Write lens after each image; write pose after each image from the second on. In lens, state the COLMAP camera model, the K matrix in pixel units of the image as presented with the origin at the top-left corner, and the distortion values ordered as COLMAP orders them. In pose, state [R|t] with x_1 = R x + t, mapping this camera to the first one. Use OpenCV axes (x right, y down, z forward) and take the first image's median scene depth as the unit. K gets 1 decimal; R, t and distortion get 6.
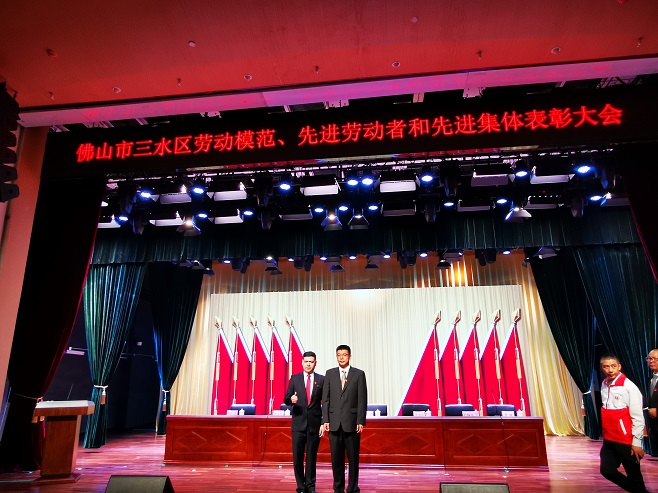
lens RADIAL K [[480.2, 0, 323.0], [0, 480.2, 244.2], [0, 0, 1]] dist [-0.003646, -0.015354]
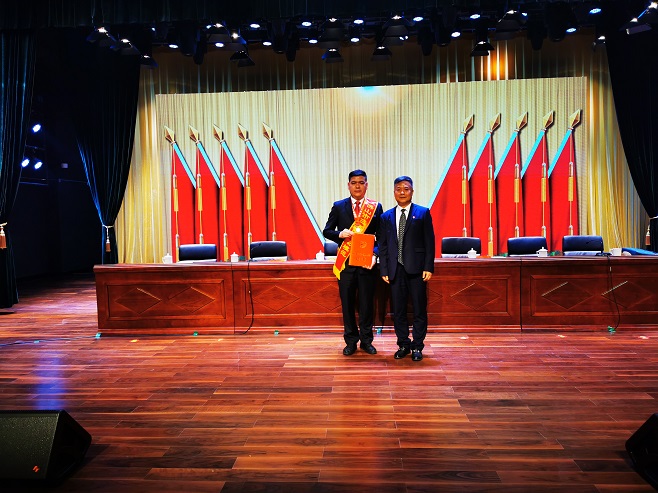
lens RADIAL K [[517.1, 0, 330.6], [0, 517.1, 242.5], [0, 0, 1]] dist [0.039045, -0.015446]
pose [[0.997600, -0.025057, 0.064548, -0.031991], [0.001963, 0.942085, 0.335368, 0.056328], [-0.069213, -0.334437, 0.939873, 0.198952]]
